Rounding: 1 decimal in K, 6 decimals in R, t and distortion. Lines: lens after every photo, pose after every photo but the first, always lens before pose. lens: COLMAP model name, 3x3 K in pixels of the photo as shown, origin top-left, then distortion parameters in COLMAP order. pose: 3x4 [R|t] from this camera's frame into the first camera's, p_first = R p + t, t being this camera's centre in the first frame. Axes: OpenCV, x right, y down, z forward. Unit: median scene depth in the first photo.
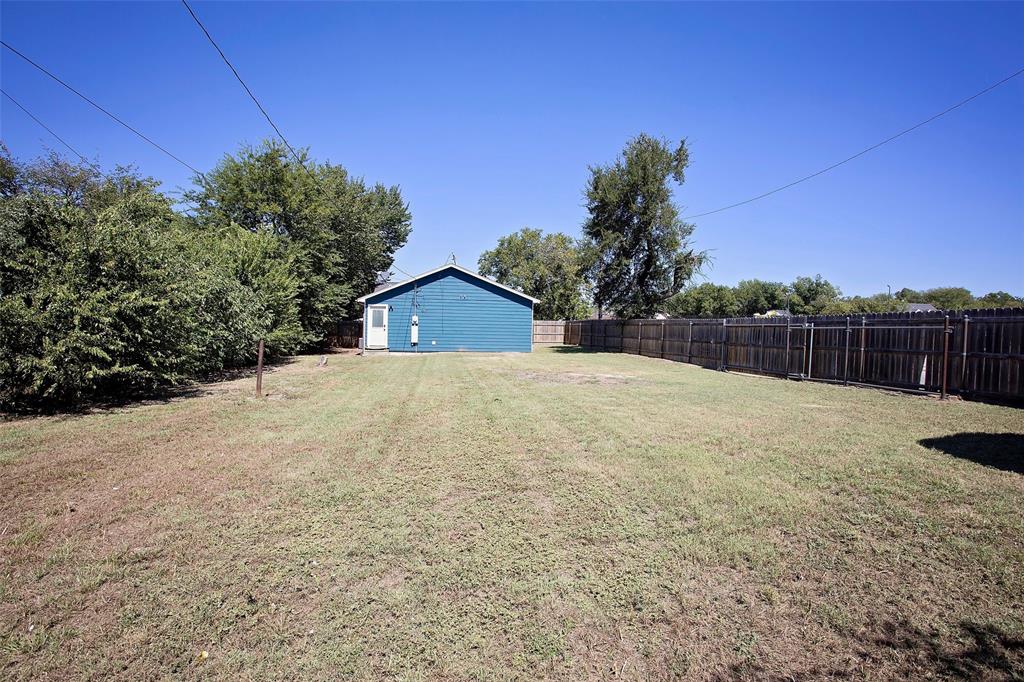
lens RADIAL K [[503.8, 0, 515.7], [0, 503.8, 345.2], [0, 0, 1]] dist [-0.047387, 0.016036]
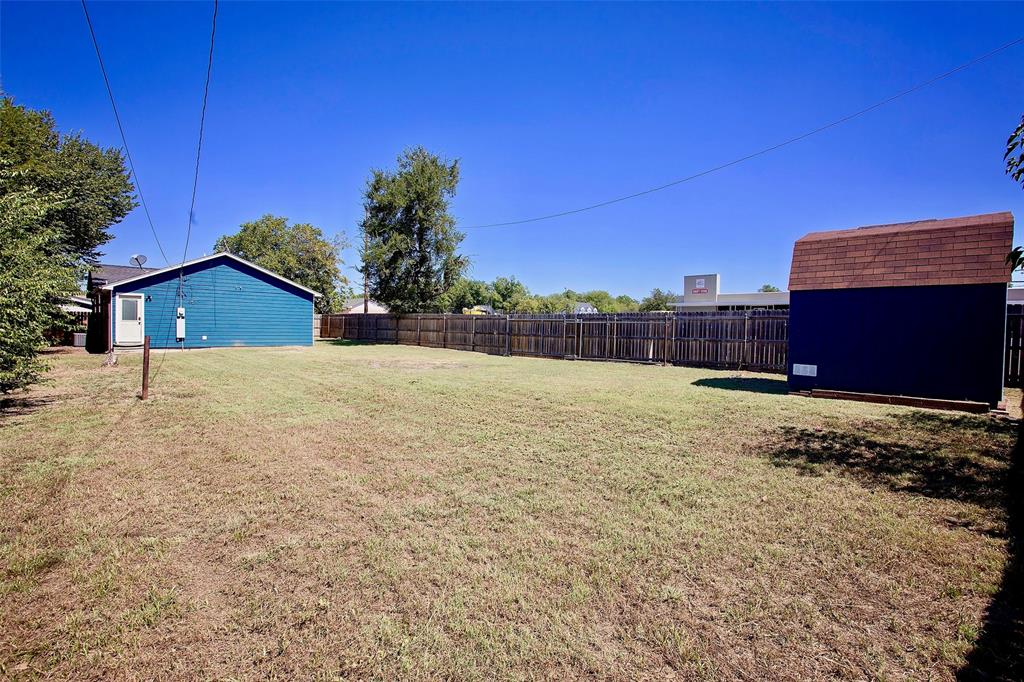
lens RADIAL K [[503.8, 0, 516.9], [0, 503.8, 345.0], [0, 0, 1]] dist [-0.047387, 0.016036]
pose [[0.835076, -0.022621, 0.549670, -0.185435], [0.014751, 0.999716, 0.018732, -0.000059], [-0.549937, -0.007534, 0.835172, -0.052970]]
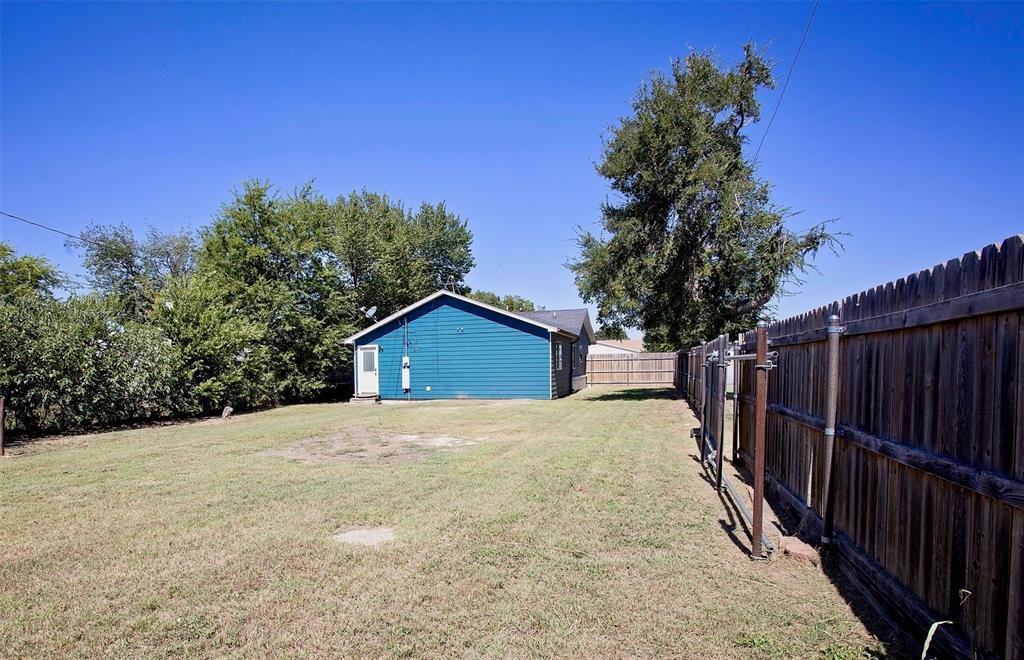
lens RADIAL K [[582.9, 0, 466.9], [0, 582.9, 355.4], [0, 0, 1]] dist [-0.006671, -0.000472]
pose [[0.865655, -0.042566, -0.498828, 0.368668], [0.018424, 0.998413, -0.053225, -0.006981], [0.500302, 0.036884, 0.865065, 0.215168]]
